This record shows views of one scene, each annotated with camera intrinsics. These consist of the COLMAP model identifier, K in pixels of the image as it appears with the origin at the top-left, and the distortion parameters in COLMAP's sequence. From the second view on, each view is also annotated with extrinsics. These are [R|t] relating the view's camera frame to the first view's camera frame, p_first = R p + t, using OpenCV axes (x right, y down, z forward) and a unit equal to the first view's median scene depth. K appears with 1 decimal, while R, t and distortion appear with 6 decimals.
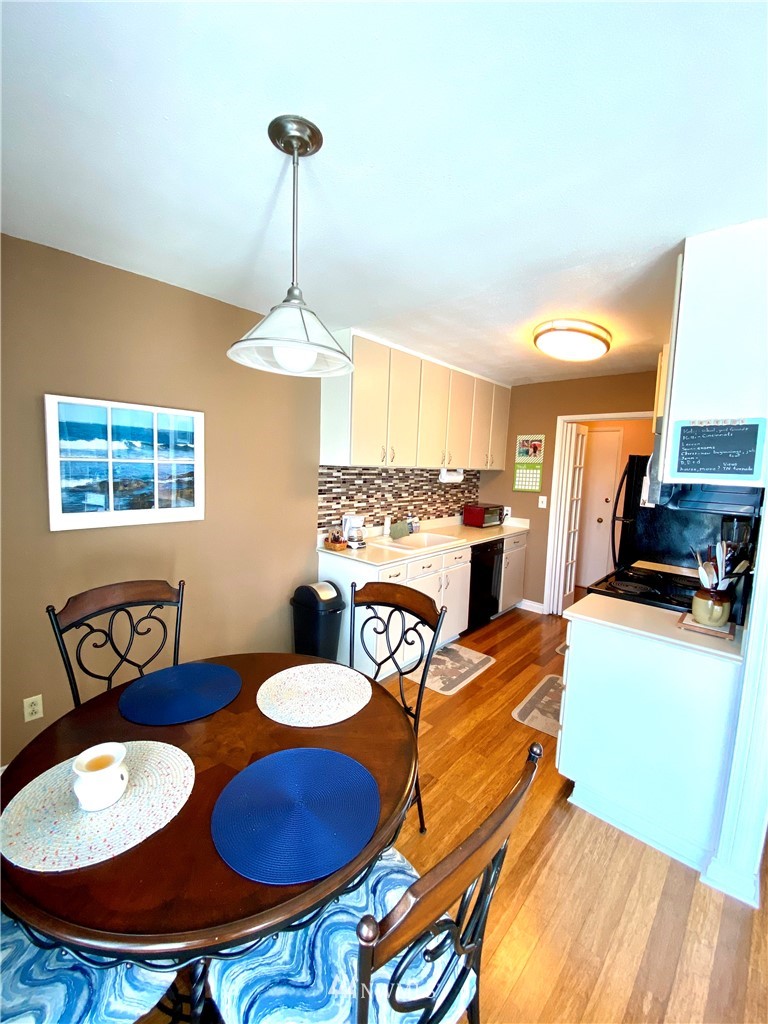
lens RADIAL K [[410.7, 0, 384.0], [0, 410.7, 512.0], [0, 0, 1]] dist [0.000054, -0.000178]
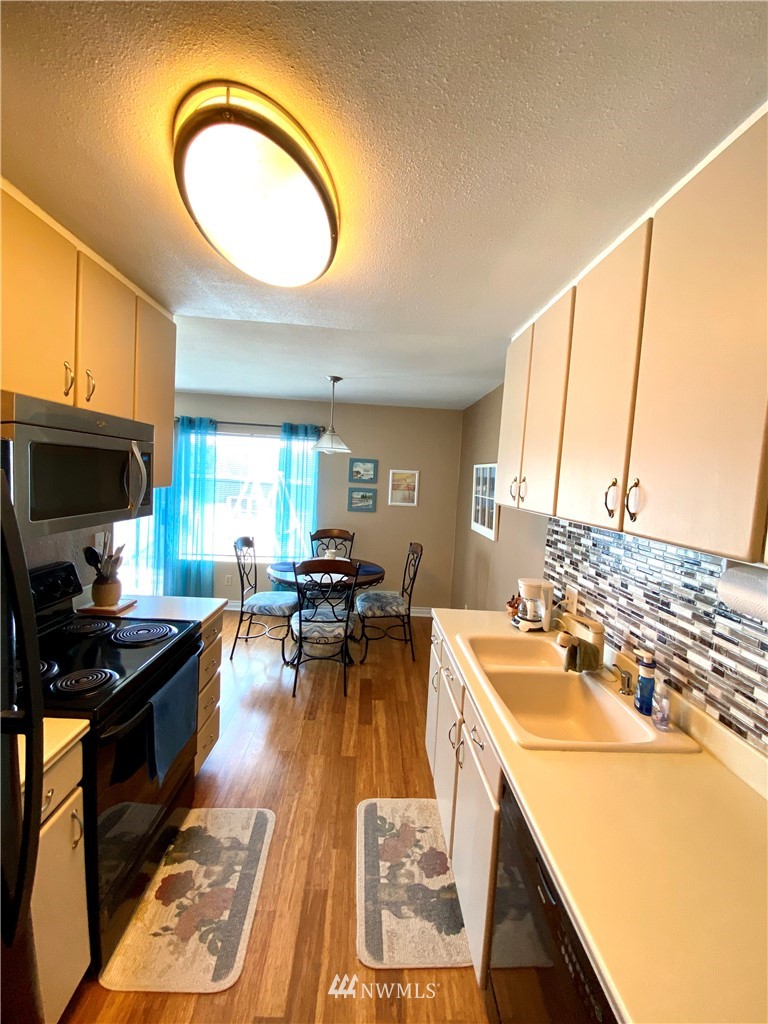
lens RADIAL K [[410.7, 0, 384.0], [0, 410.7, 512.0], [0, 0, 1]] dist [0.000054, -0.000178]
pose [[-0.709778, -0.000040, -0.704425, 0.553047], [-0.148567, 0.977515, 0.149640, -0.160829], [0.688580, 0.210865, -0.693825, 1.215214]]
